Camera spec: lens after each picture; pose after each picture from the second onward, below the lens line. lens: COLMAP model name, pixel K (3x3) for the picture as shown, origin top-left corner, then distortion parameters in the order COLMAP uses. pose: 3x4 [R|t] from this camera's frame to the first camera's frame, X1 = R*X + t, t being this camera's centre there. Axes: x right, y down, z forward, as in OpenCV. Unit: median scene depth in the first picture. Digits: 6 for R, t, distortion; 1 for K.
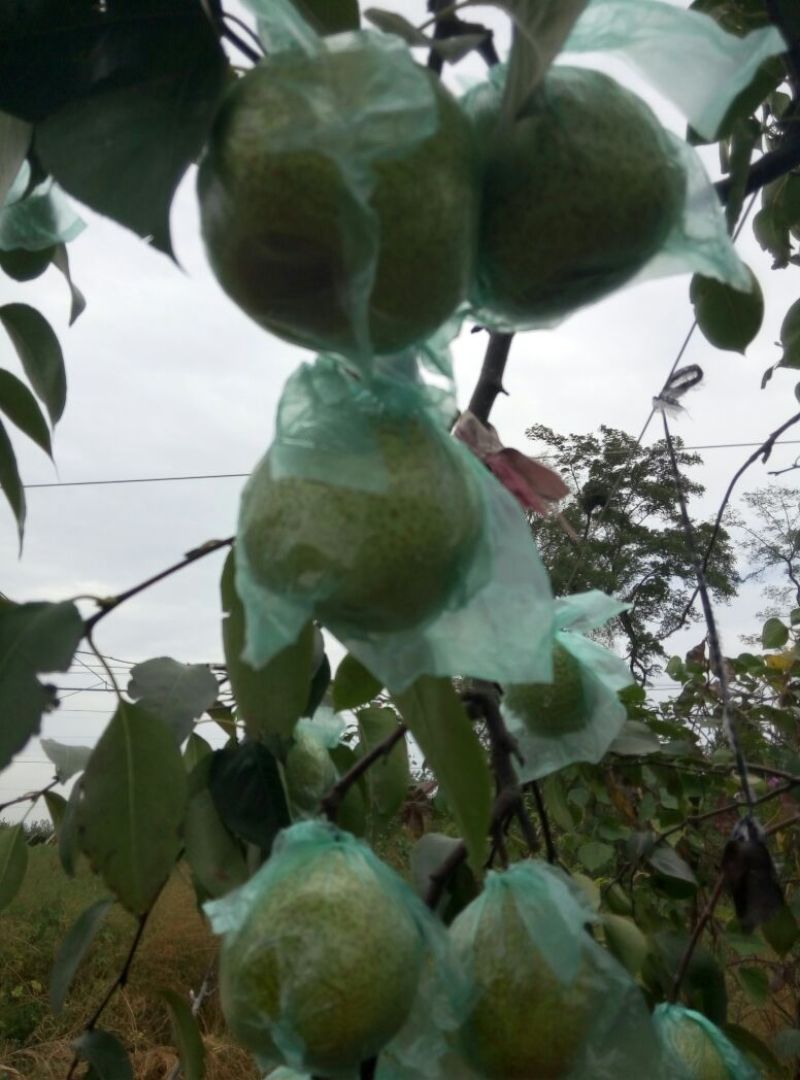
lens RADIAL K [[889.9, 0, 400.3], [0, 889.9, 497.1], [0, 0, 1]] dist [0.003073, -0.000783]
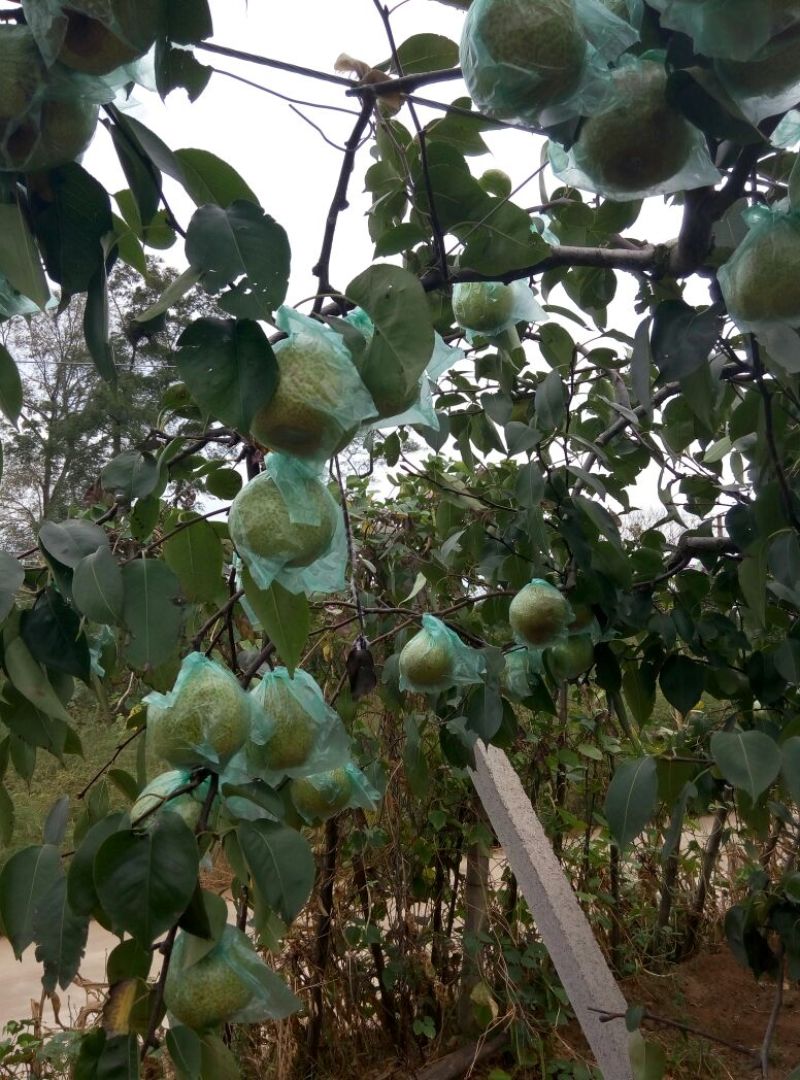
lens RADIAL K [[882.1, 0, 400.0], [0, 882.1, 540.0], [0, 0, 1]] dist [0.149784, -0.127337]
pose [[0.870937, 0.005604, 0.491363, -0.391283], [-0.119830, 0.972170, 0.201309, -0.179007], [-0.476561, -0.234208, 0.847370, -0.449217]]
